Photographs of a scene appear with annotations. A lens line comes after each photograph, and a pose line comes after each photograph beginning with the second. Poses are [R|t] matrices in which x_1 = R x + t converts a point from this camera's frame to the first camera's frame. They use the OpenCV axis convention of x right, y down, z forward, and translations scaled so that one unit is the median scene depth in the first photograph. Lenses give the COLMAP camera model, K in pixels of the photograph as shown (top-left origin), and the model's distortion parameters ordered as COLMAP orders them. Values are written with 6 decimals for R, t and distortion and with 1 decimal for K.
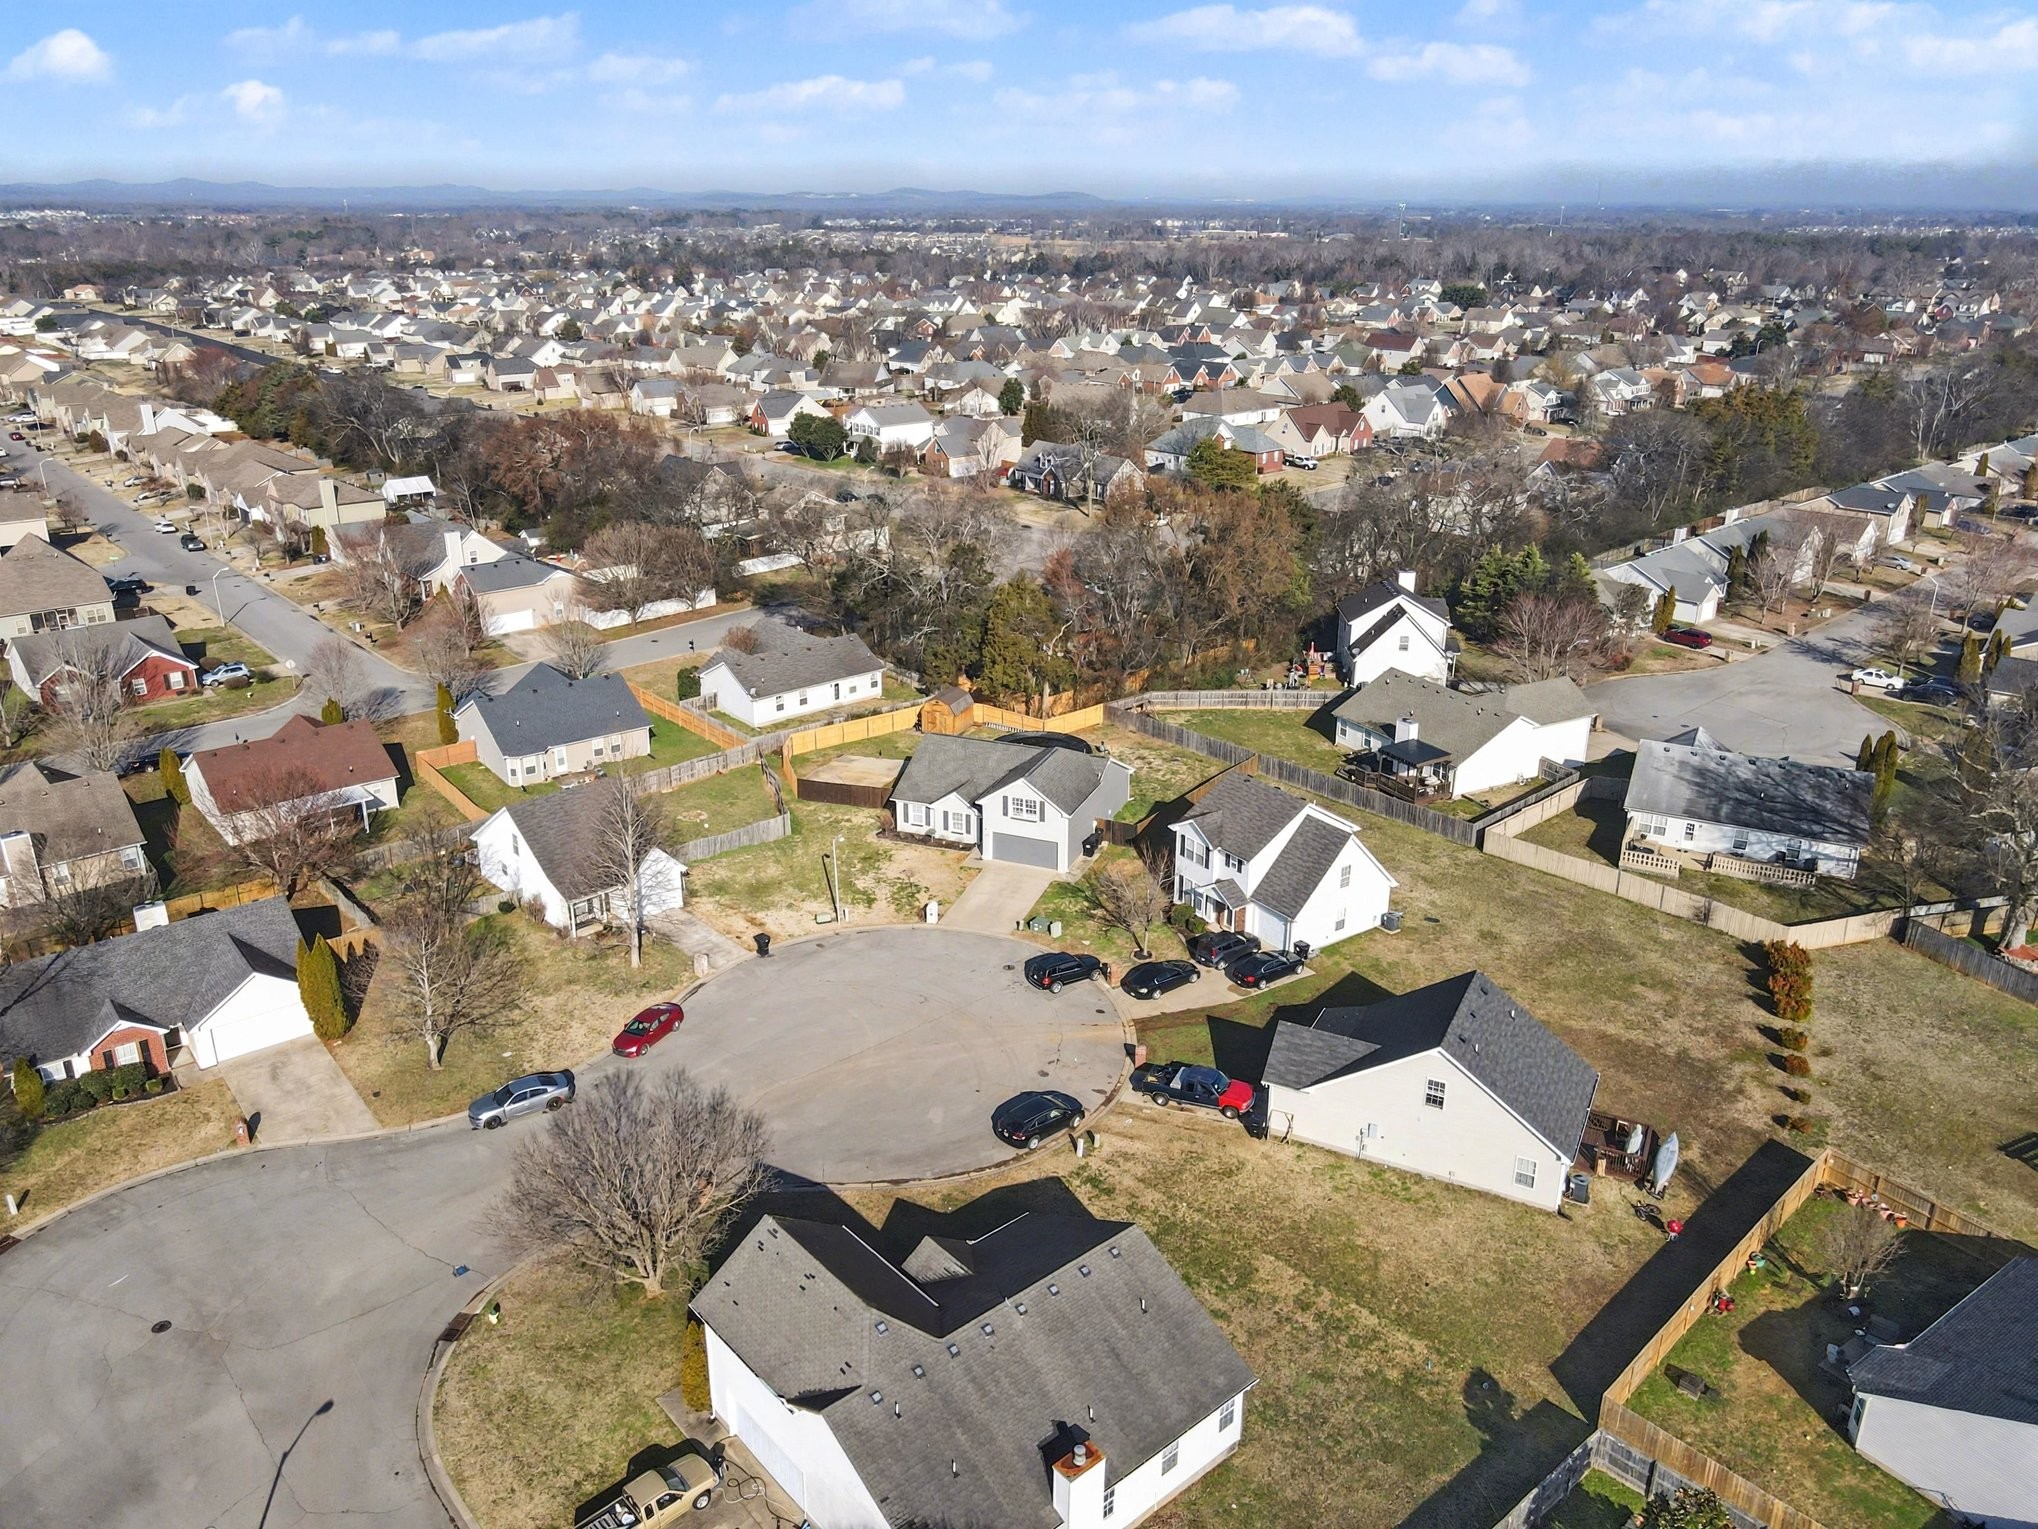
lens RADIAL K [[1497.1, 0, 1019.8], [0, 1497.1, 763.9], [0, 0, 1]] dist [-0.004115, 0.011546]
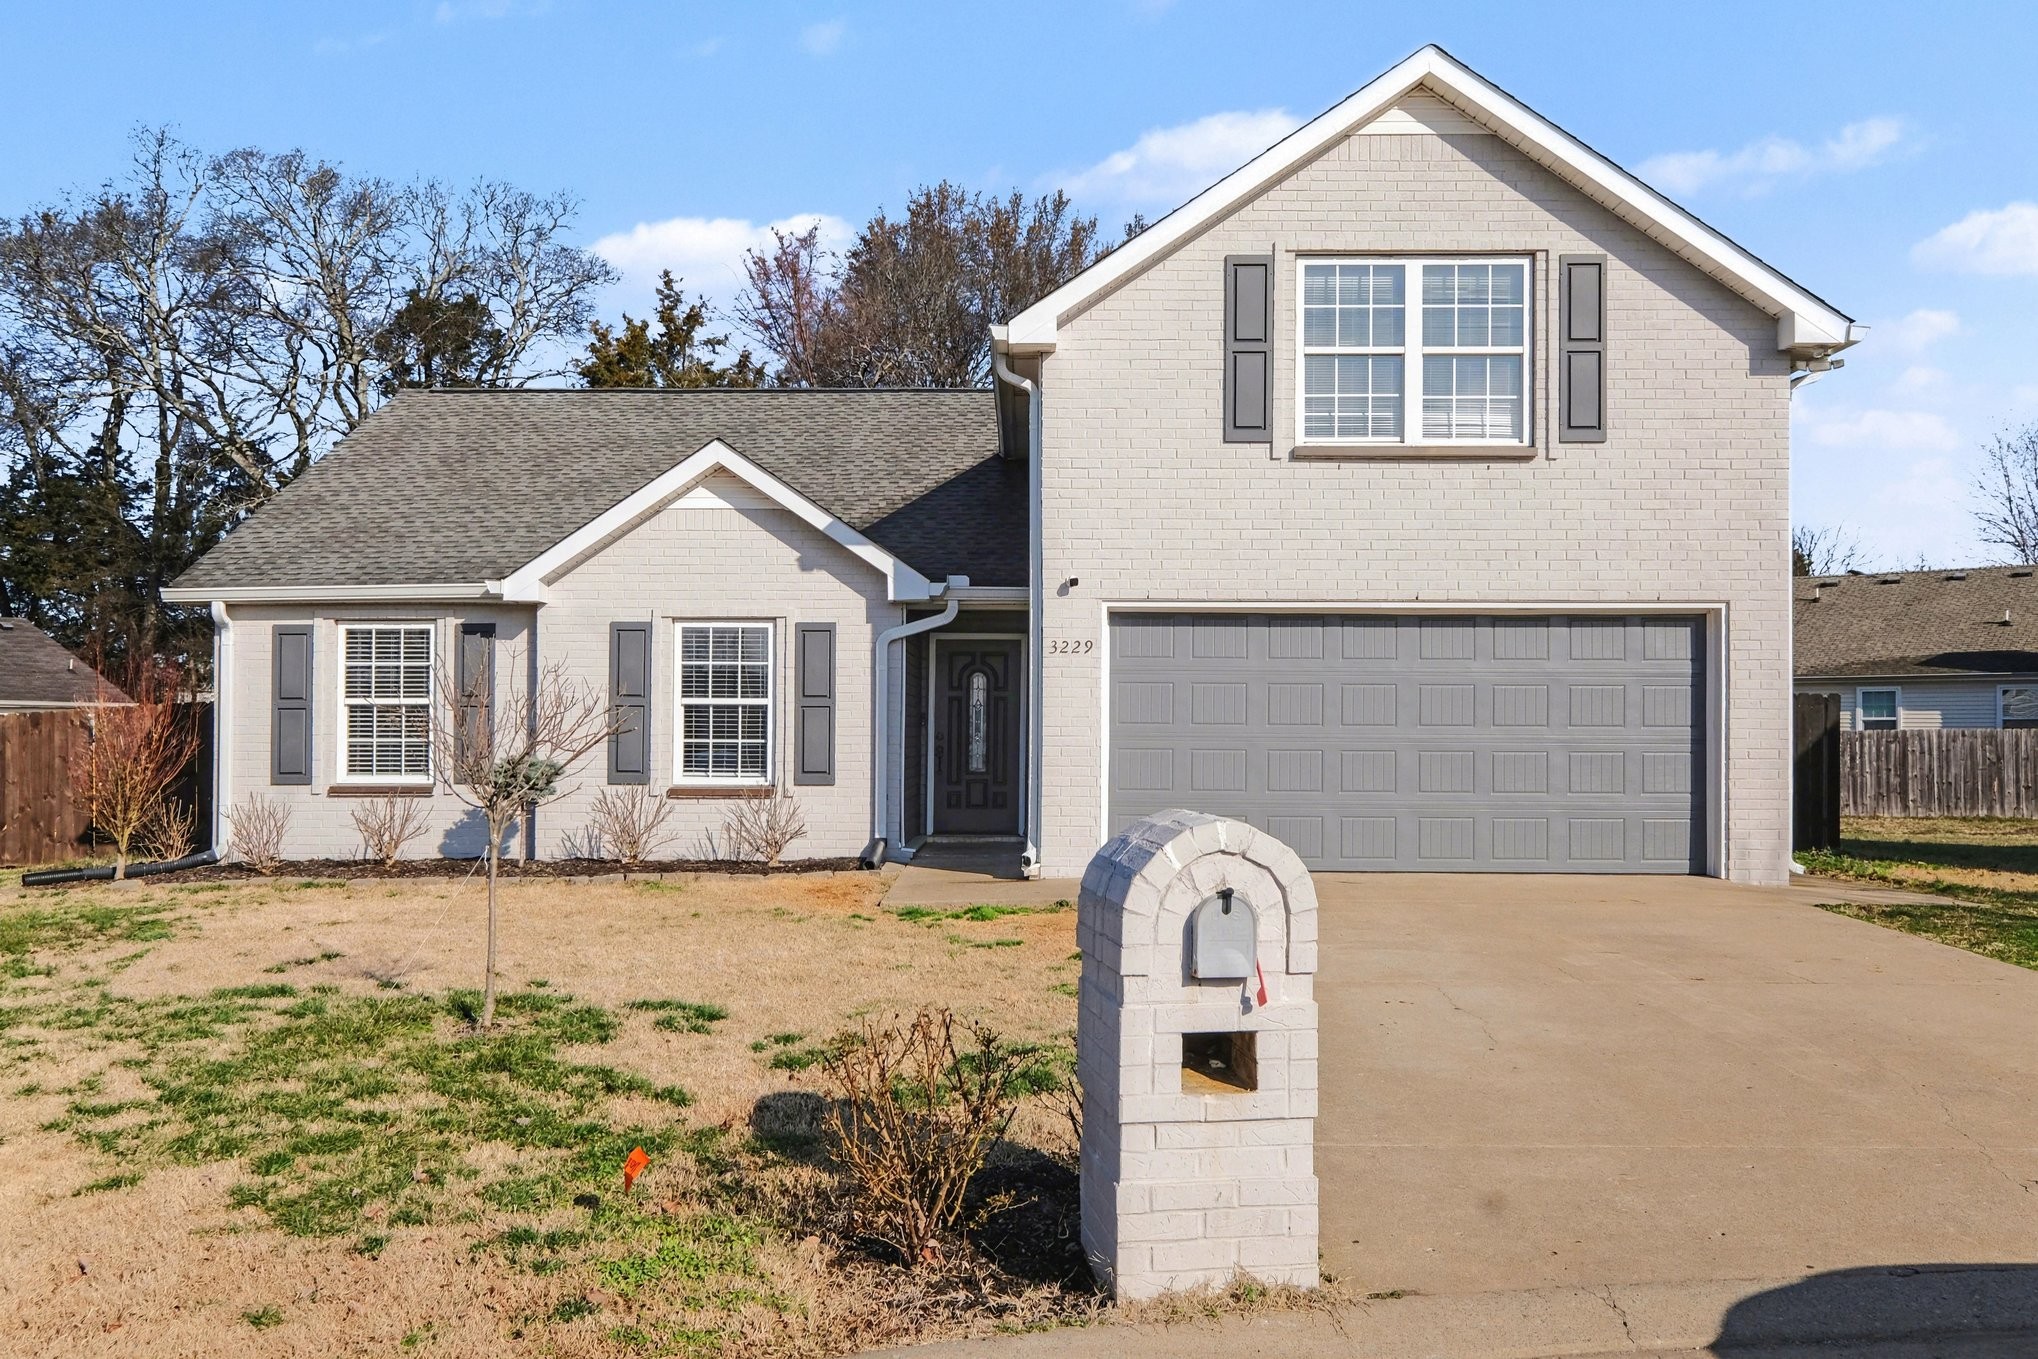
lens RADIAL K [[1747.4, 0, 1028.0], [0, 1747.4, 740.7], [0, 0, 1]] dist [0.008564, -0.013511]
pose [[0.928336, 0.007512, 0.371666, -0.073468], [0.129167, 0.930984, -0.341446, 0.097059], [-0.348580, 0.364984, 0.863295, 0.854063]]
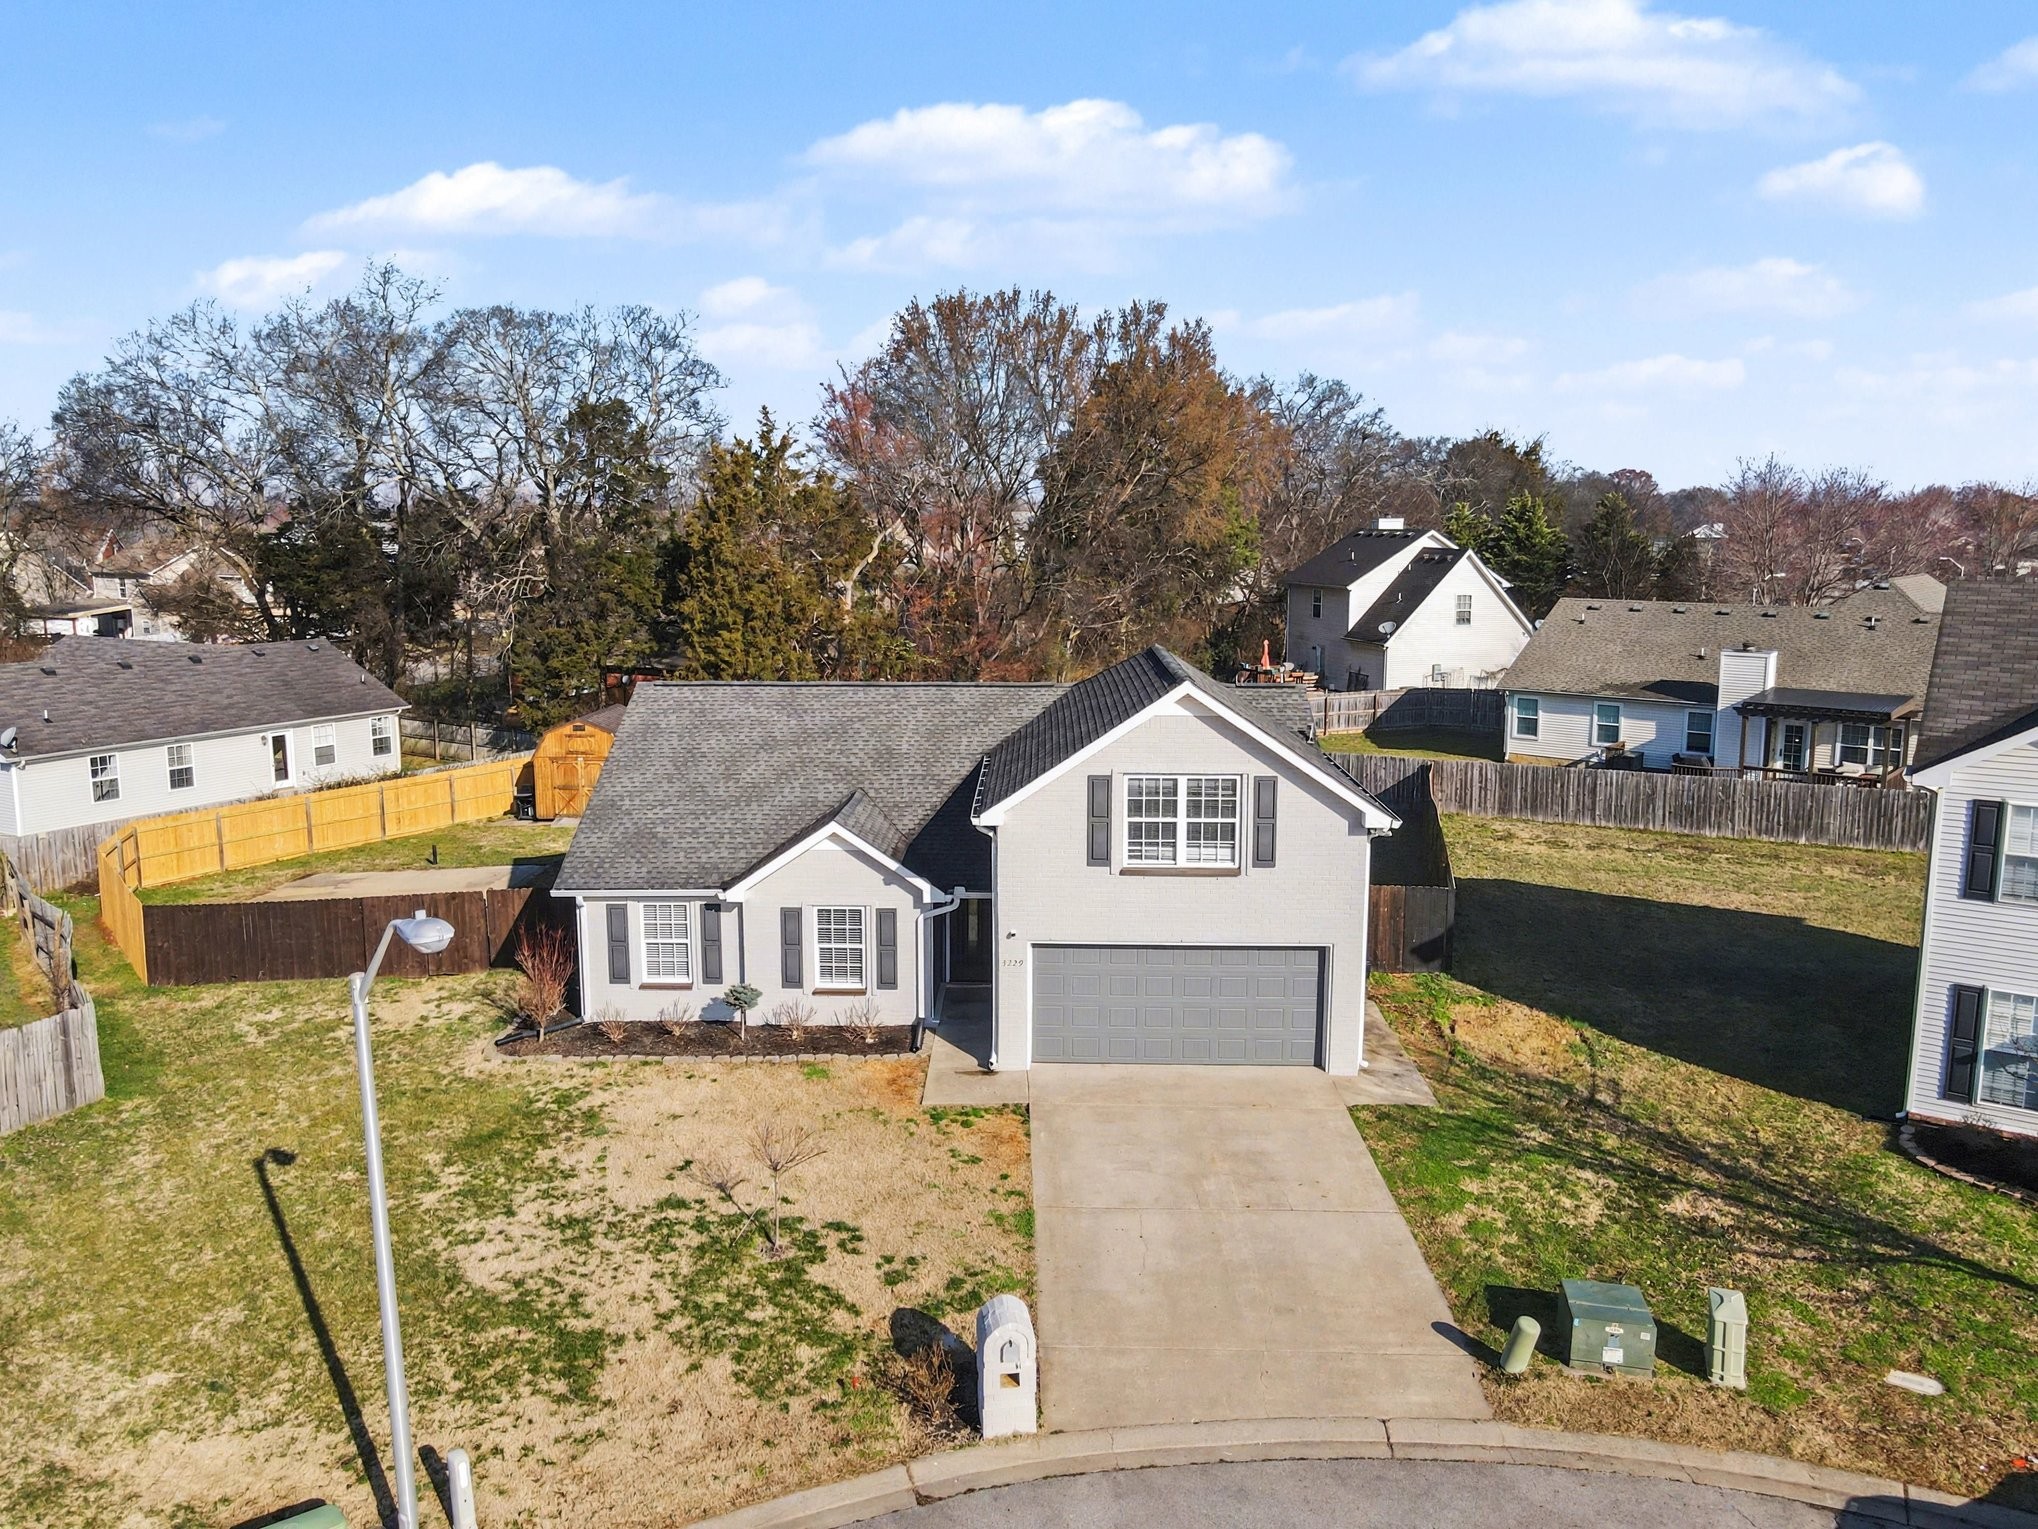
lens RADIAL K [[1497.1, 0, 1018.2], [0, 1497.1, 757.6], [0, 0, 1]] dist [-0.004115, 0.011546]
pose [[0.935874, -0.059822, 0.347220, -0.099522], [0.127353, 0.976287, -0.175058, 0.055338], [-0.328514, 0.208052, 0.921300, 0.742862]]
